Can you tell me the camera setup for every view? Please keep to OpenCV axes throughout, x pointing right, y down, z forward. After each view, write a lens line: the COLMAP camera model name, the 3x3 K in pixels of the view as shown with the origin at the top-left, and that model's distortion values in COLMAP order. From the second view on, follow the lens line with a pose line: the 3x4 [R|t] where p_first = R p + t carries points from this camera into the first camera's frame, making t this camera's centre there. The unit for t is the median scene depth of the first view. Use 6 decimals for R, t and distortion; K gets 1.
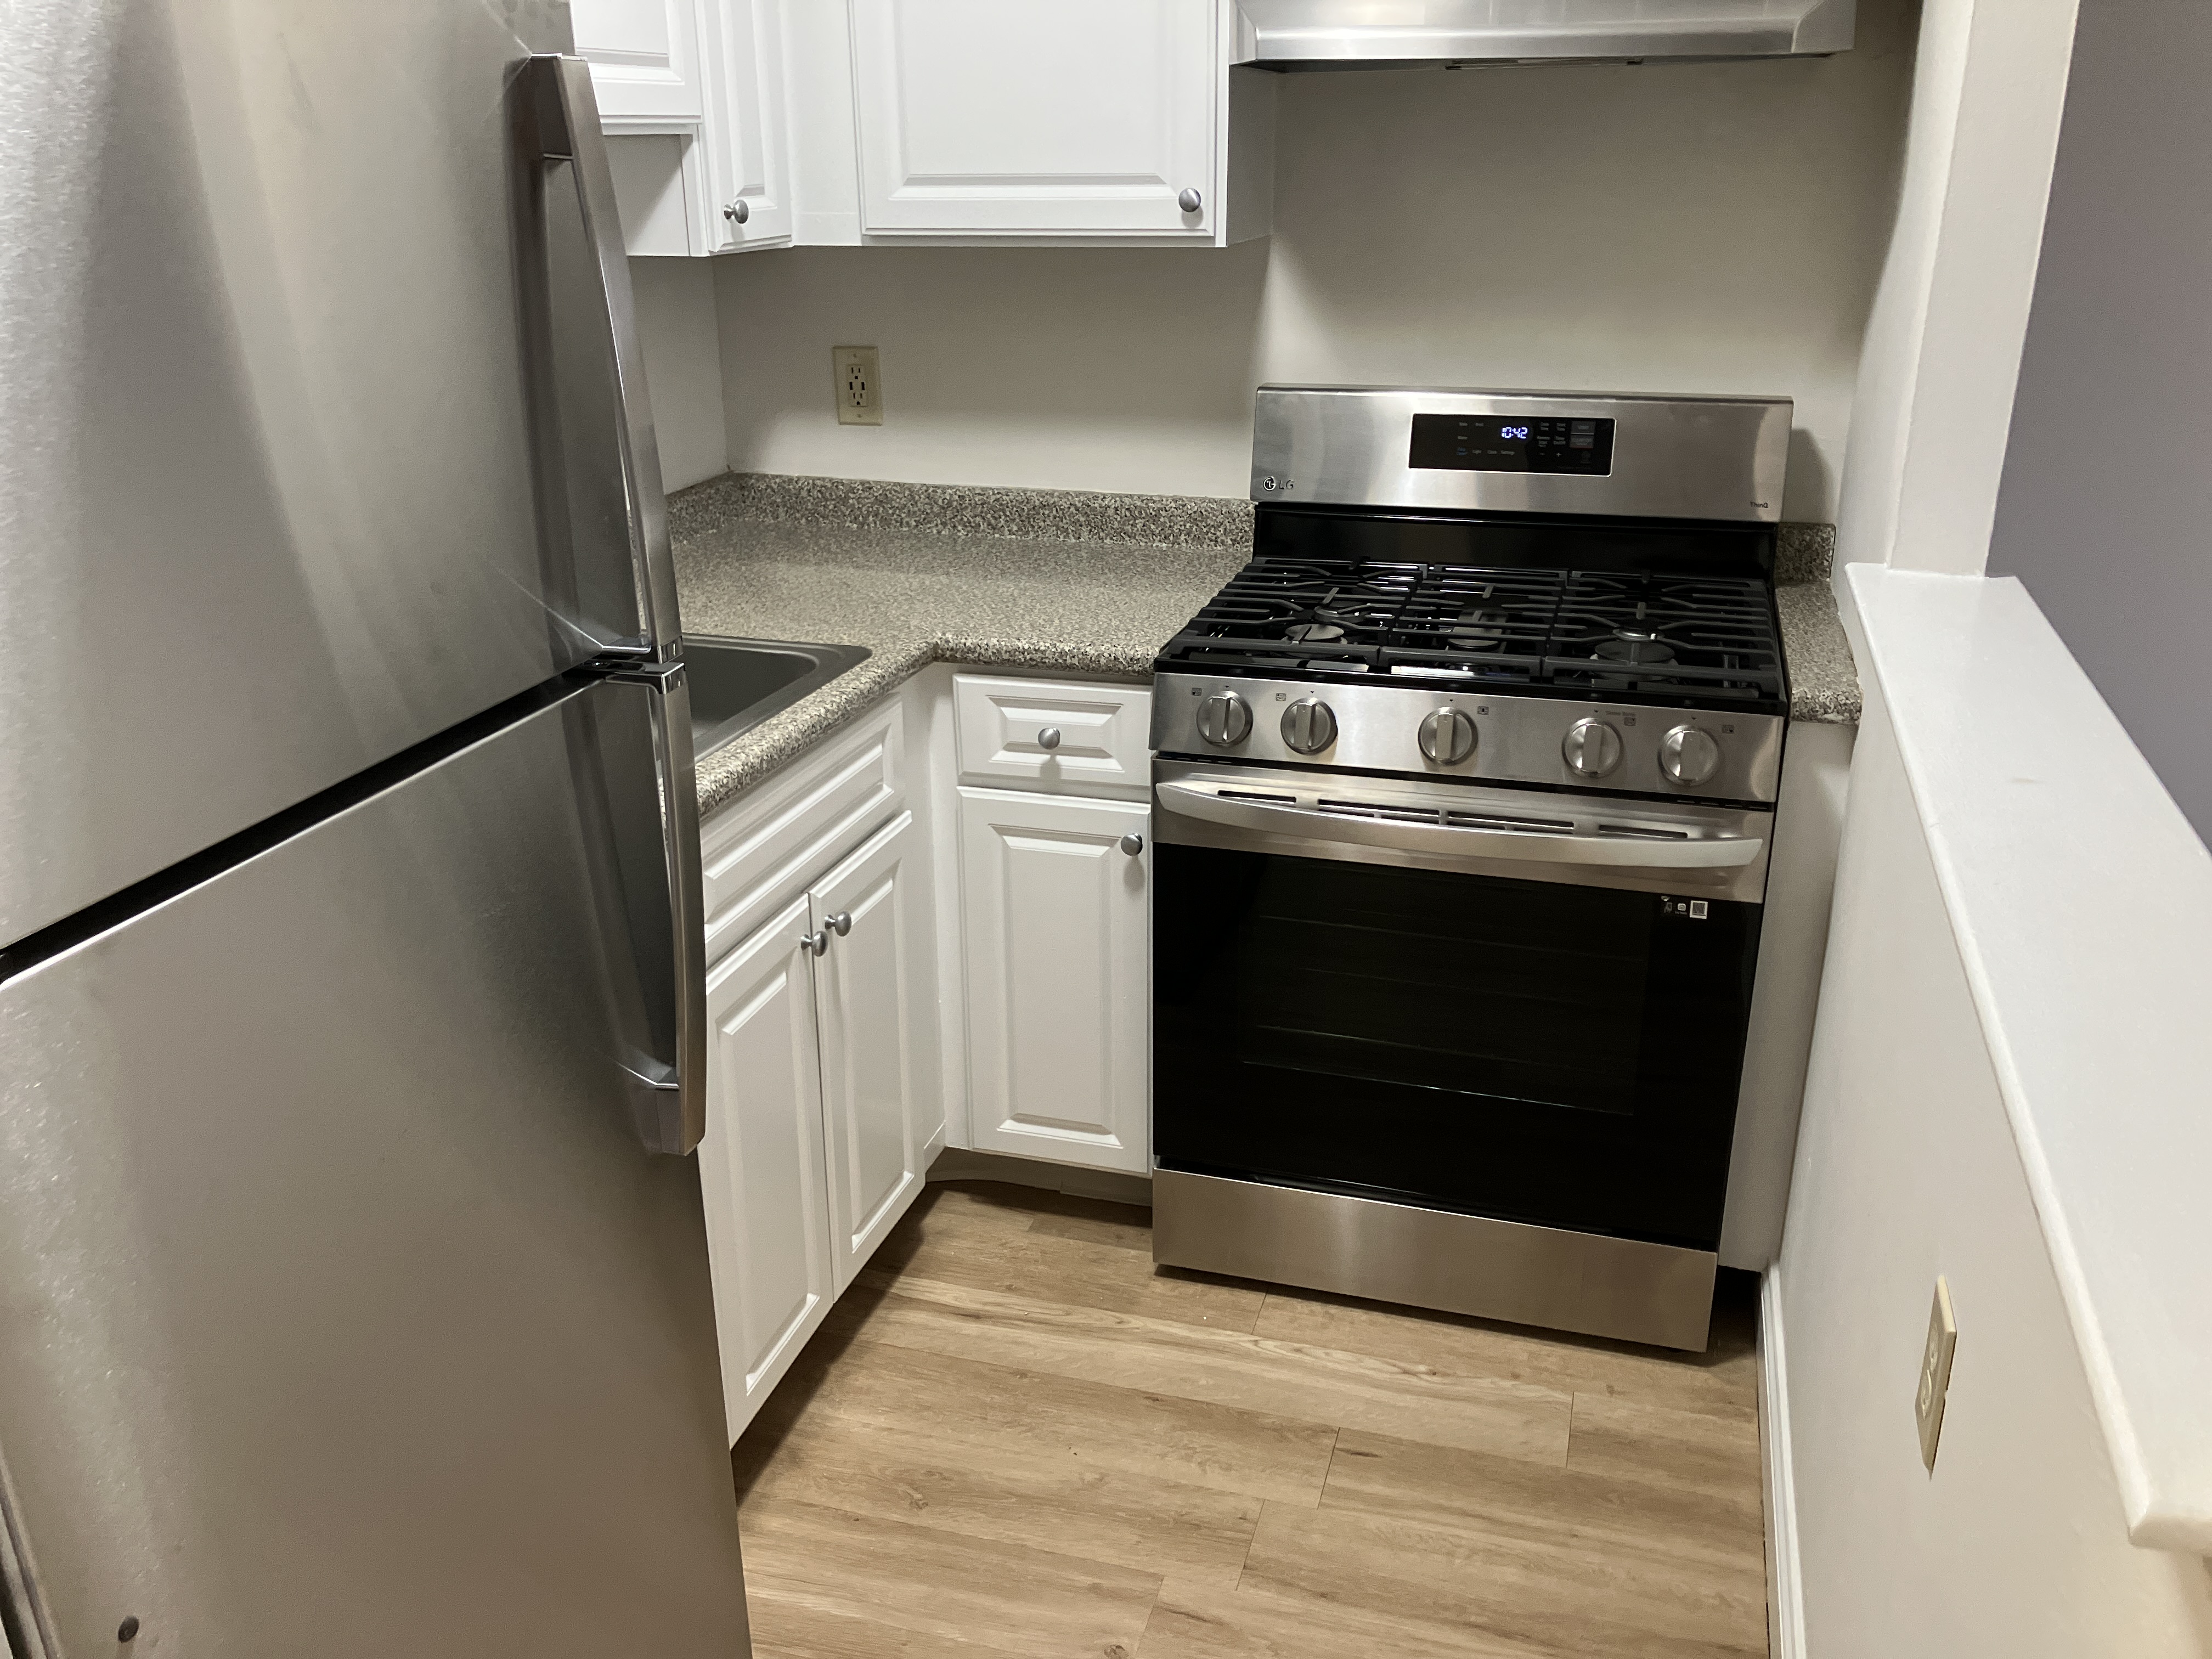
lens RADIAL K [[1802.4, 0, 1125.4], [0, 1802.4, 836.6], [0, 0, 1]] dist [0.161951, -0.435562]
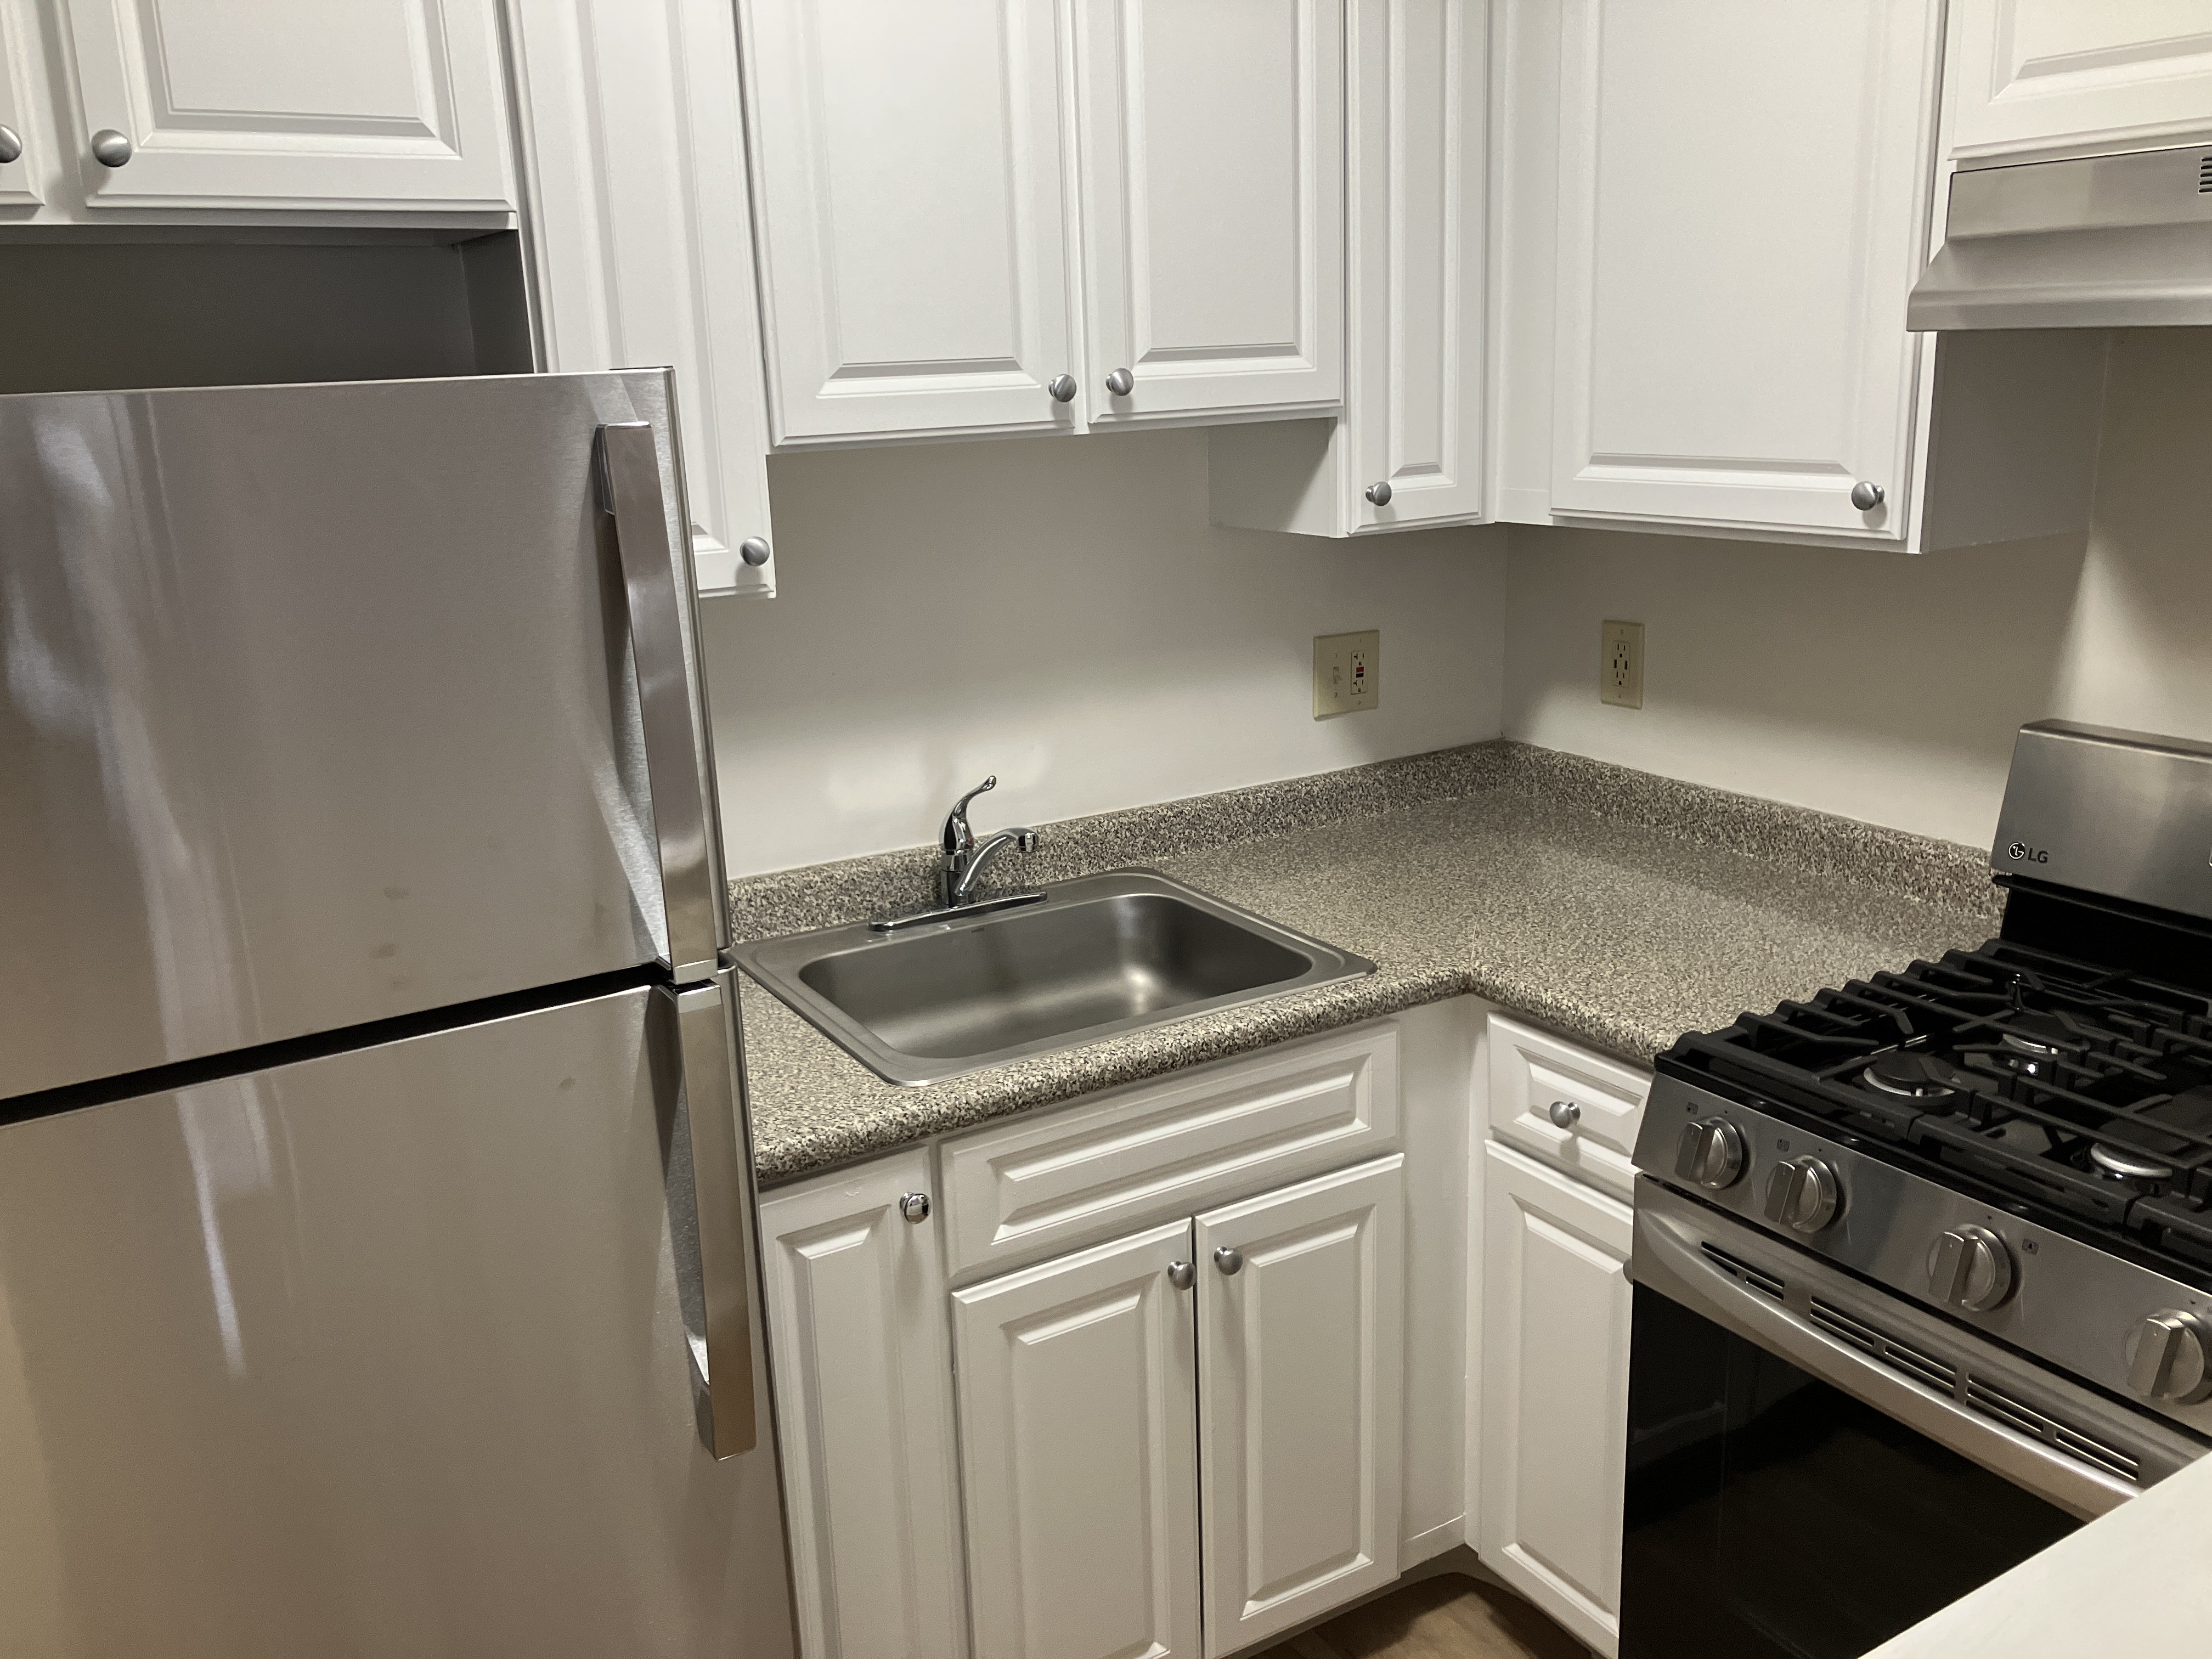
lens RADIAL K [[1802.4, 0, 1125.4], [0, 1802.4, 836.6], [0, 0, 1]] dist [0.161951, -0.435562]
pose [[0.743525, 0.157461, -0.649906, 0.326915], [-0.216974, 0.976107, -0.011735, -0.123633], [0.632530, 0.149737, 0.759924, 0.215678]]
